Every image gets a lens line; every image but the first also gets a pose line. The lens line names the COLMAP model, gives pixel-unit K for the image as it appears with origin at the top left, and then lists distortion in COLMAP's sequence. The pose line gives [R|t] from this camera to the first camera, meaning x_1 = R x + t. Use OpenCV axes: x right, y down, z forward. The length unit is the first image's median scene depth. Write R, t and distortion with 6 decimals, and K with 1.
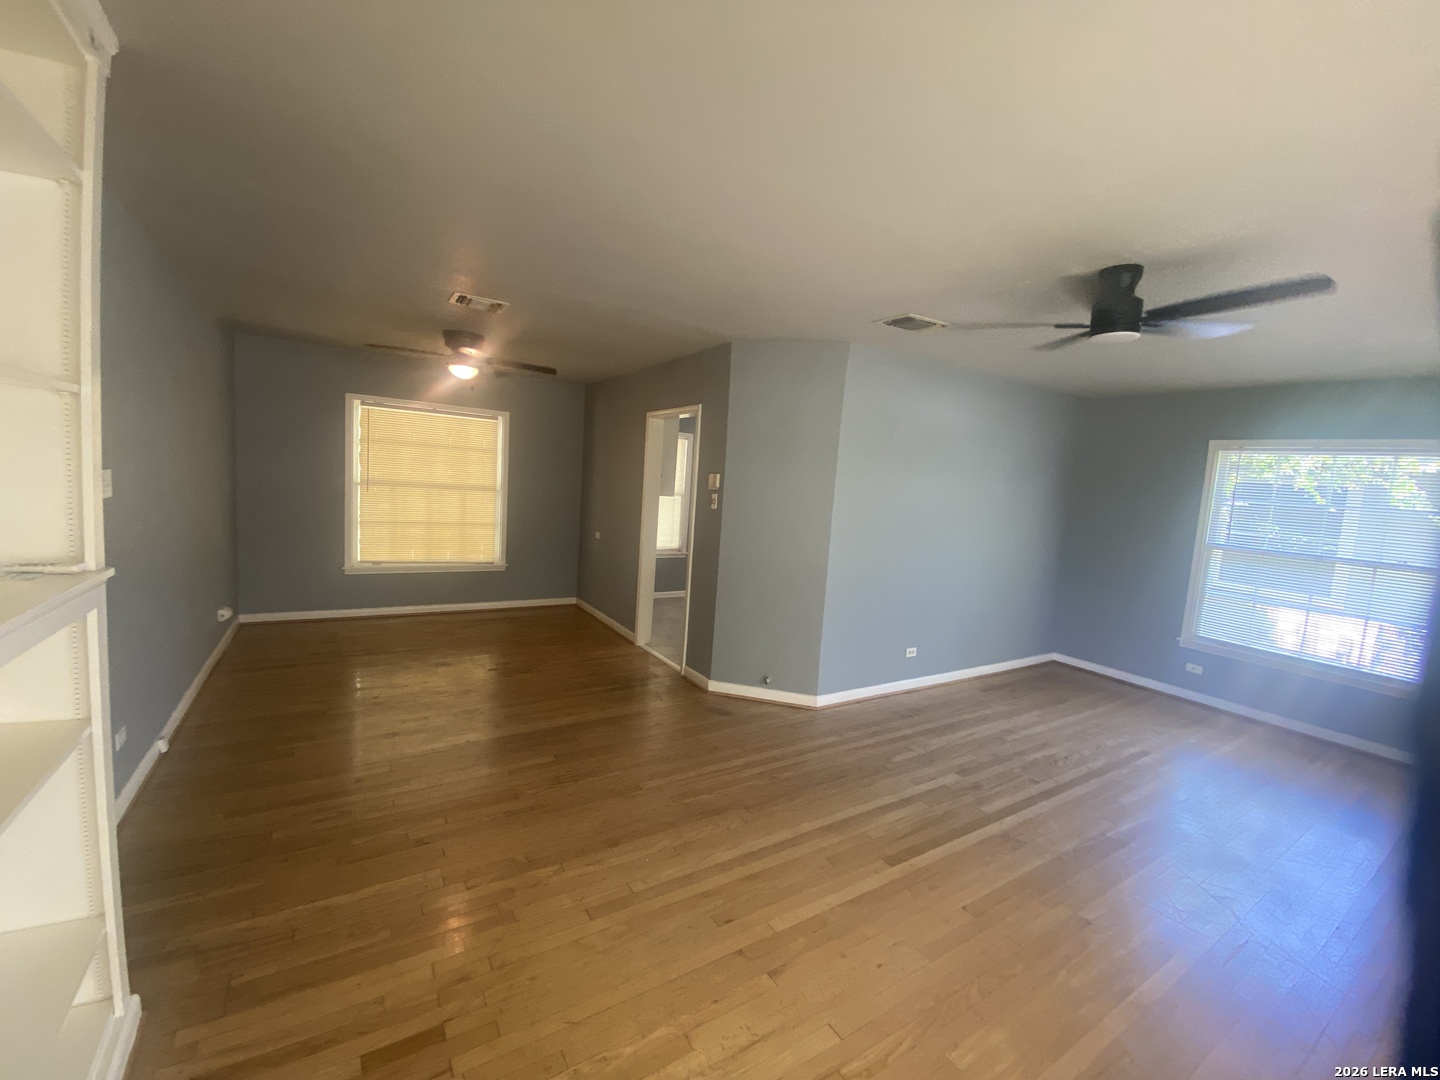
lens RADIAL K [[586.7, 0, 717.9], [0, 586.7, 542.4], [0, 0, 1]] dist [0.062473, -0.048873]
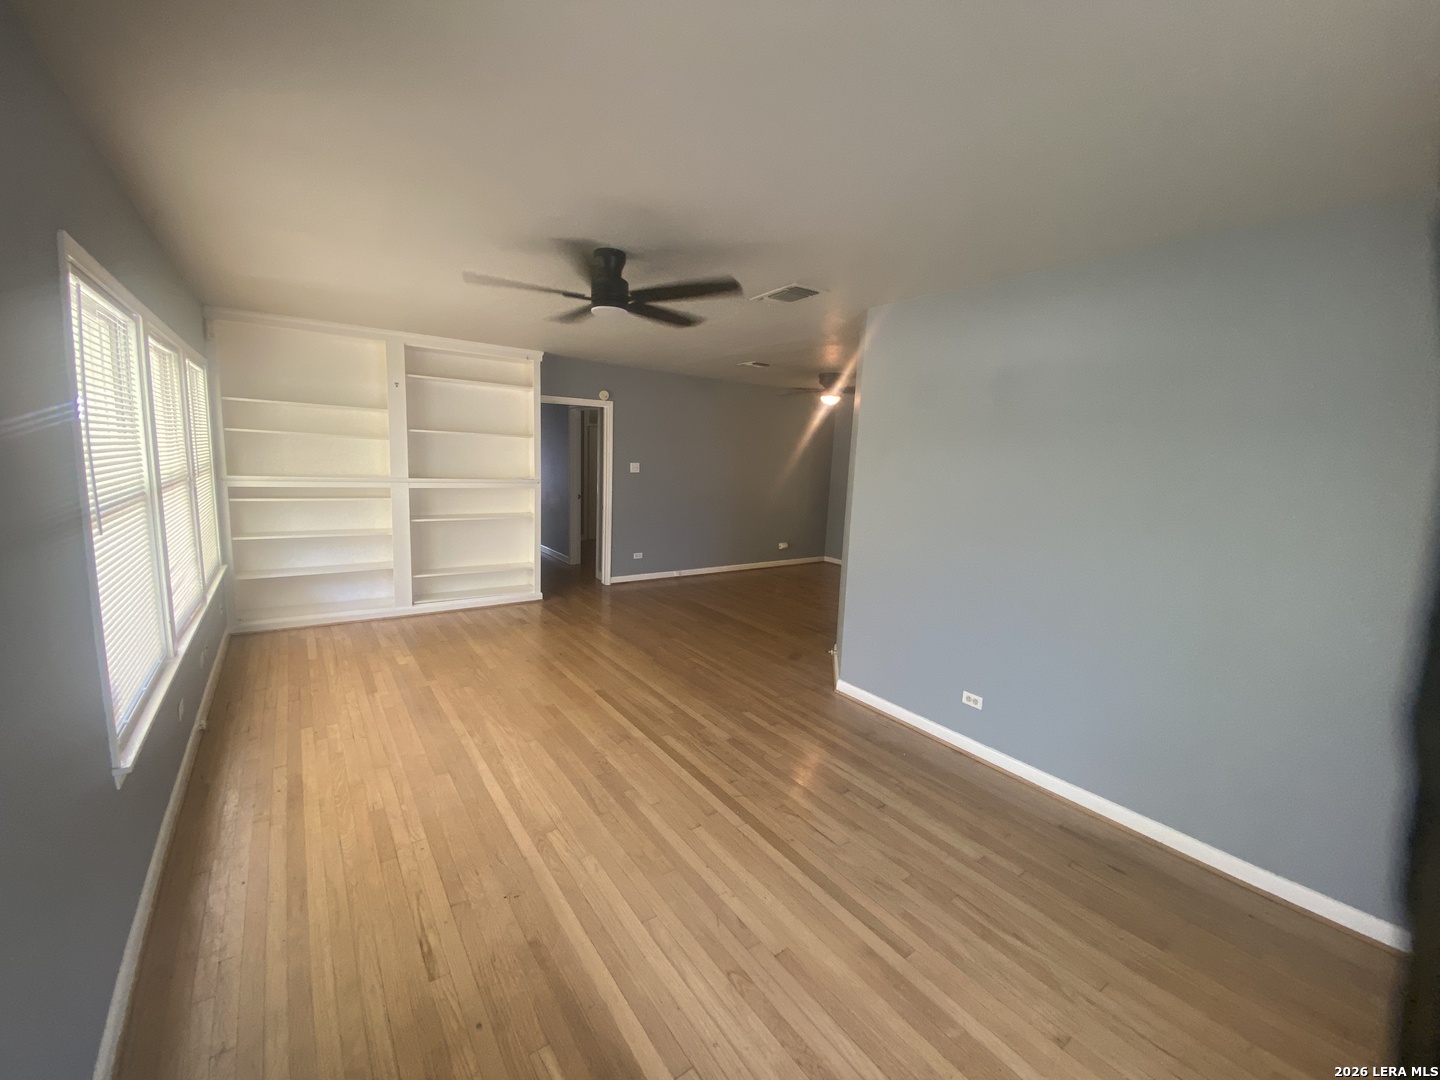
lens RADIAL K [[586.7, 0, 717.9], [0, 586.7, 542.4], [0, 0, 1]] dist [0.062473, -0.048873]
pose [[0.053063, 0.086008, -0.994880, 1.241482], [-0.152683, 0.985268, 0.077034, -0.003893], [0.986850, 0.147813, 0.065413, 0.798112]]
